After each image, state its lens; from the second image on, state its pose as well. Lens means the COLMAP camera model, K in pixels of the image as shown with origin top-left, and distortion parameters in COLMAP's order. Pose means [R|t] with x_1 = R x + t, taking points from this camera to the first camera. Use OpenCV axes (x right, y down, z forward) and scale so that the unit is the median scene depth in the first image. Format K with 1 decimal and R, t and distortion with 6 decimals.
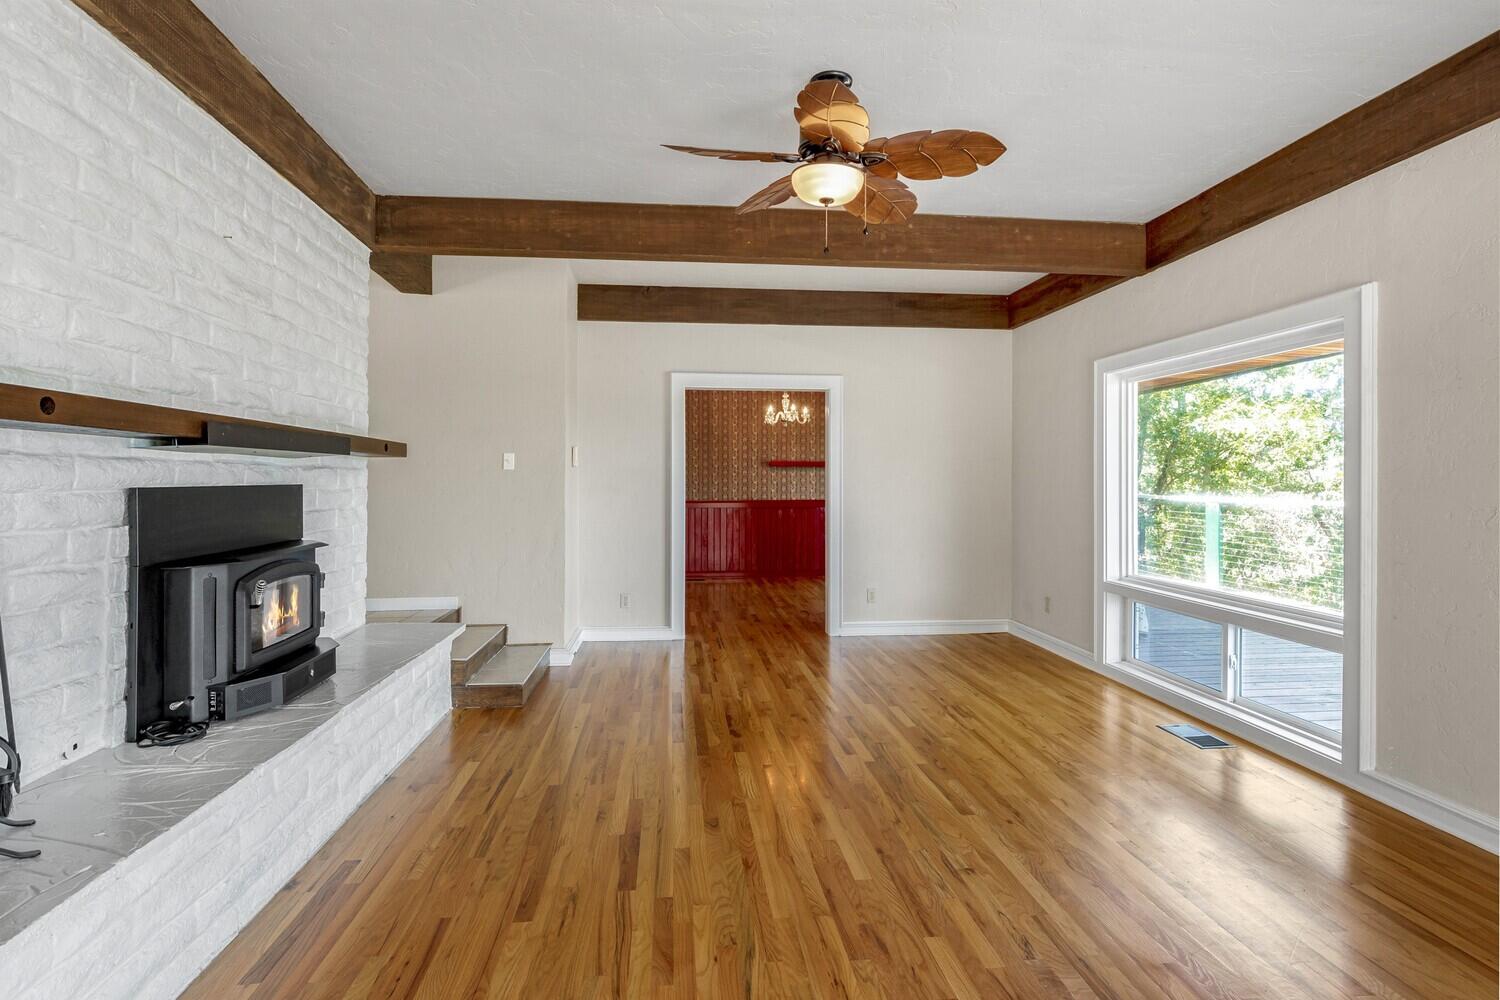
lens RADIAL K [[693.9, 0, 750.0], [0, 693.9, 500.0], [0, 0, 1]] dist [0.003003, -0.000051]
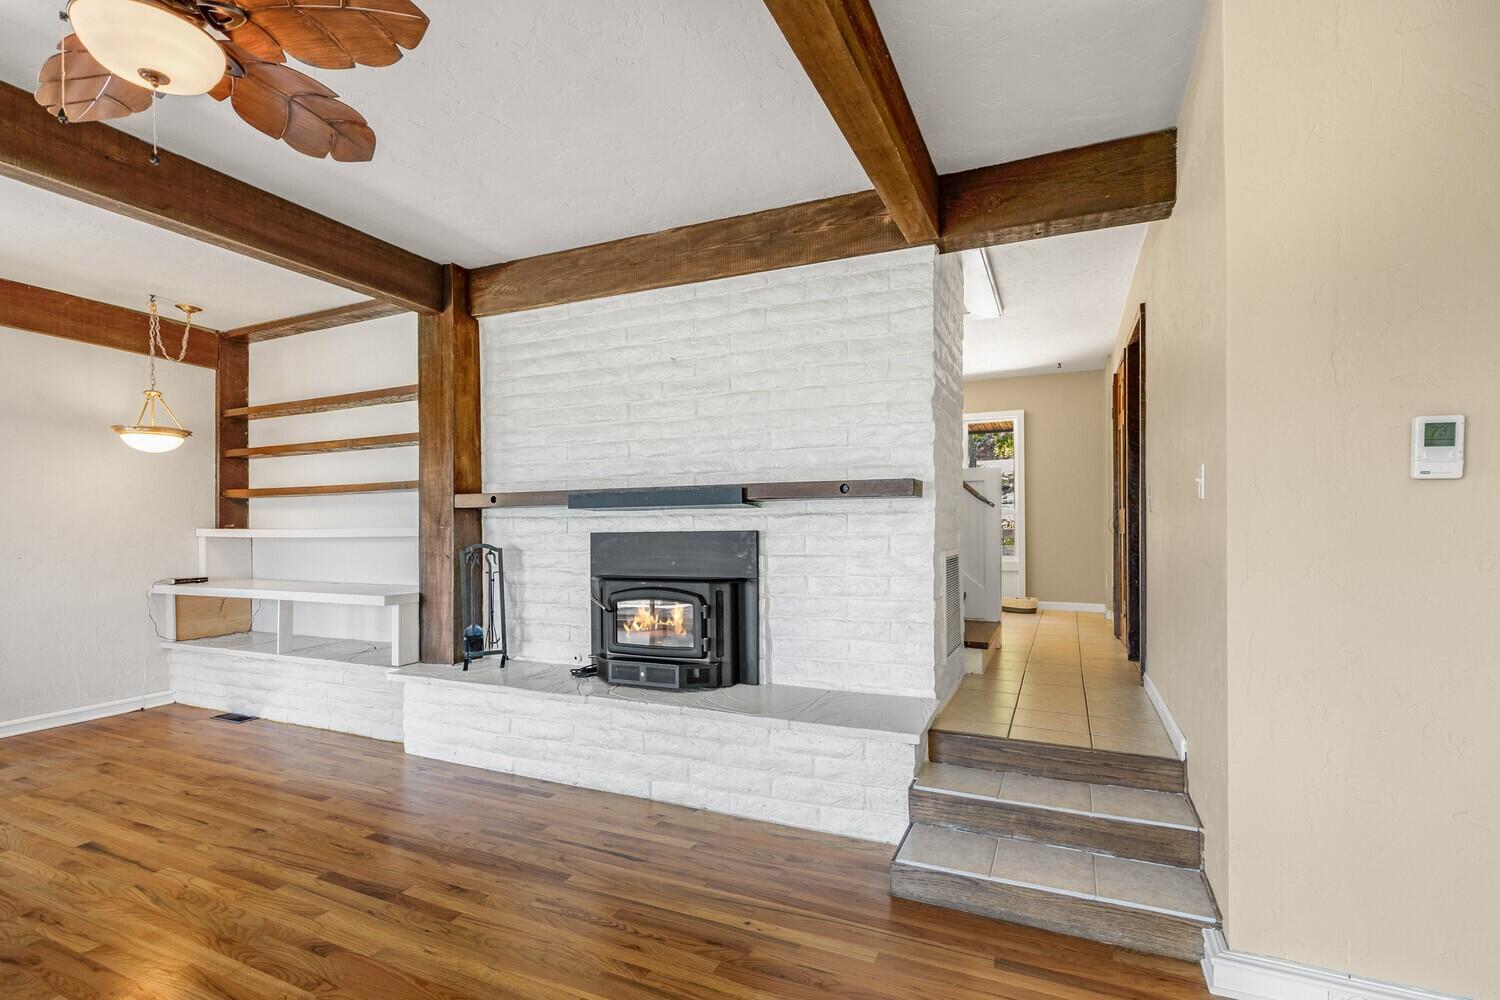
lens RADIAL K [[683.4, 0, 752.5], [0, 683.4, 531.0], [0, 0, 1]] dist [0.002121, 0.000298]
pose [[-0.500454, 0.004949, -0.865749, 0.460737], [-0.011828, 0.999851, 0.012553, -0.049166], [0.865682, 0.016522, -0.500321, 2.186825]]
